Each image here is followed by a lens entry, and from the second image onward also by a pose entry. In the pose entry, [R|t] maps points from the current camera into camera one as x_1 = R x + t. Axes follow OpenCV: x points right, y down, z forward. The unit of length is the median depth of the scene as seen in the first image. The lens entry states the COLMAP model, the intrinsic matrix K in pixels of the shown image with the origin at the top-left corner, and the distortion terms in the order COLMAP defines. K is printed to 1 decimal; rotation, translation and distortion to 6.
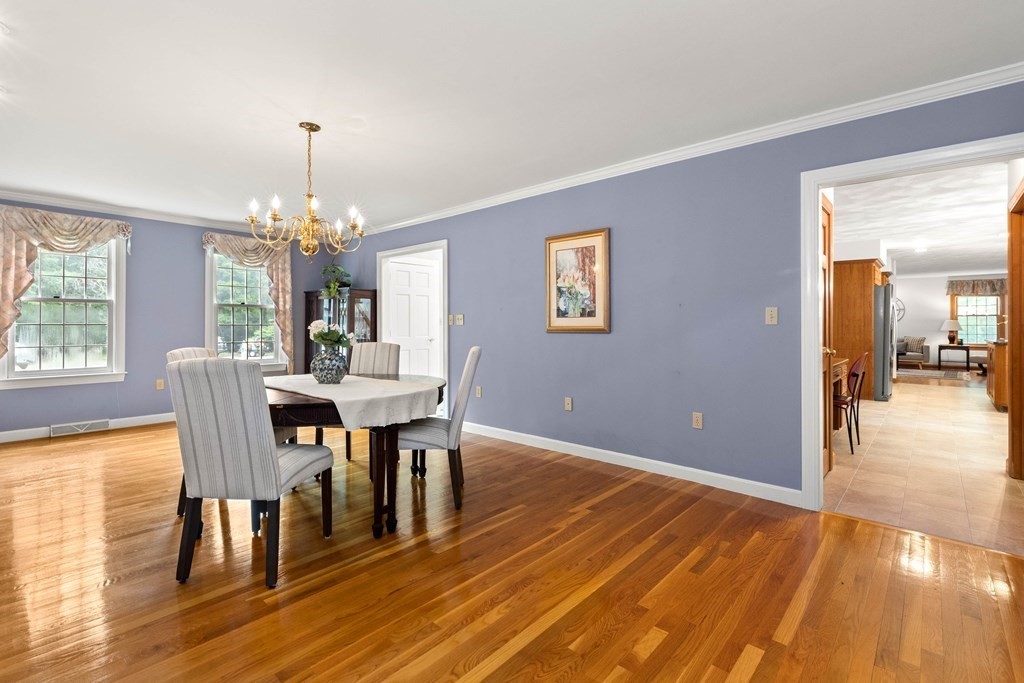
lens RADIAL K [[470.0, 0, 507.7], [0, 470.0, 329.4], [0, 0, 1]] dist [0.001732, -0.000121]
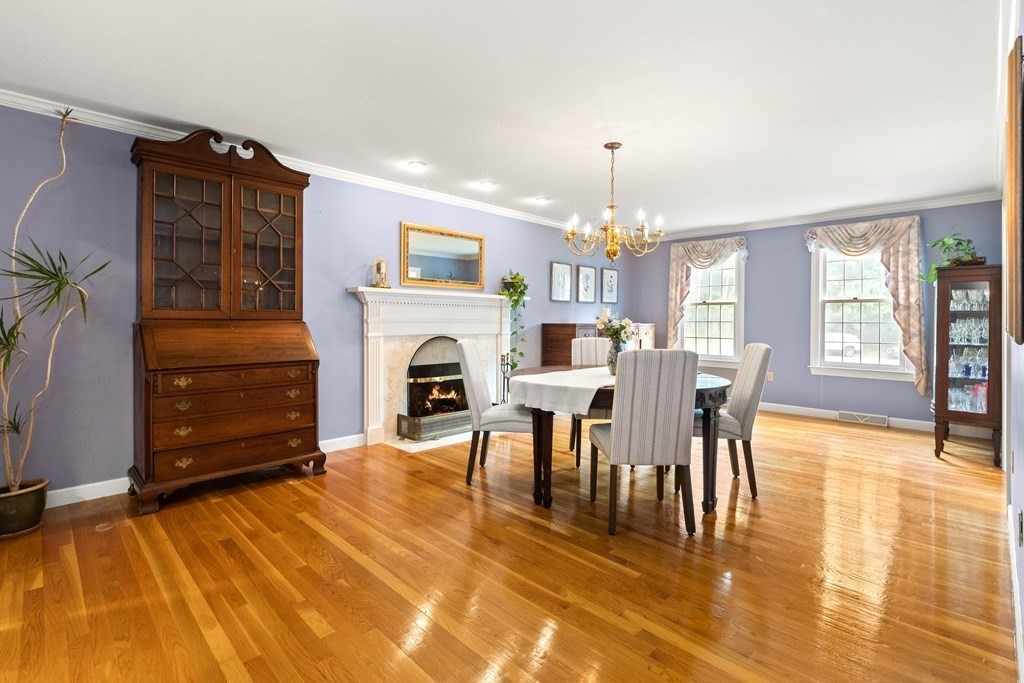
lens RADIAL K [[470.0, 0, 510.0], [0, 470.0, 332.0], [0, 0, 1]] dist [0.001732, -0.000121]
pose [[-0.049737, 0.022083, -0.998518, 0.363957], [-0.015329, 0.999621, 0.022871, -0.002824], [0.998645, 0.016443, -0.049380, 0.408464]]
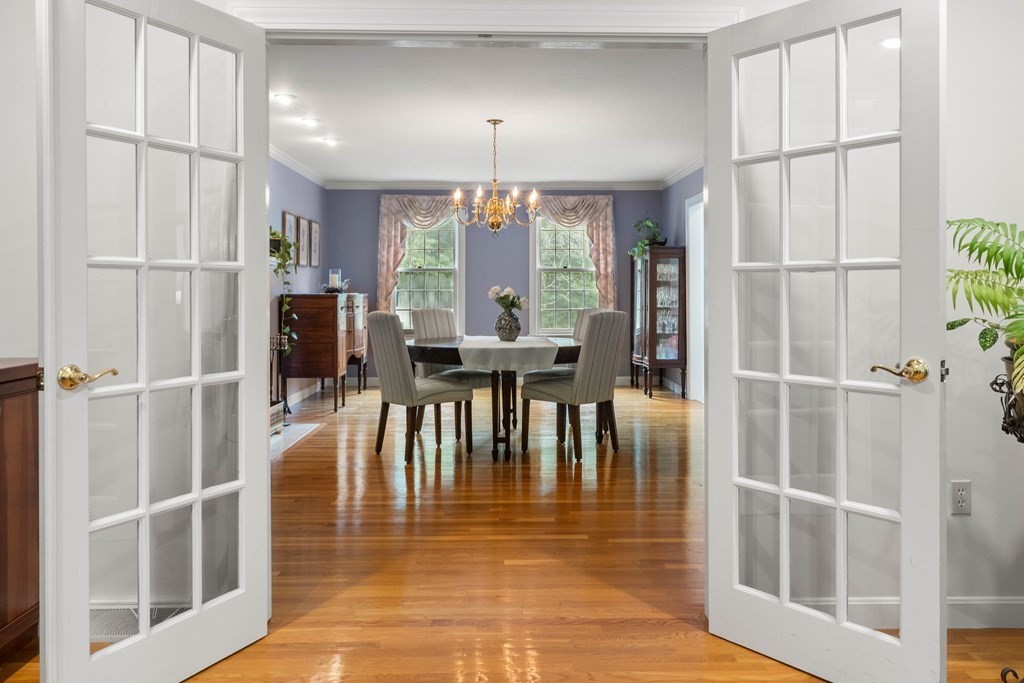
lens RADIAL K [[816.7, 0, 504.6], [0, 816.7, 334.7], [0, 0, 1]] dist [-0.001143, 0.000017]
pose [[0.681865, 0.036157, -0.730584, 0.550112], [-0.003605, 0.998932, 0.046072, 0.003322], [0.731469, -0.028781, 0.681267, -0.191339]]
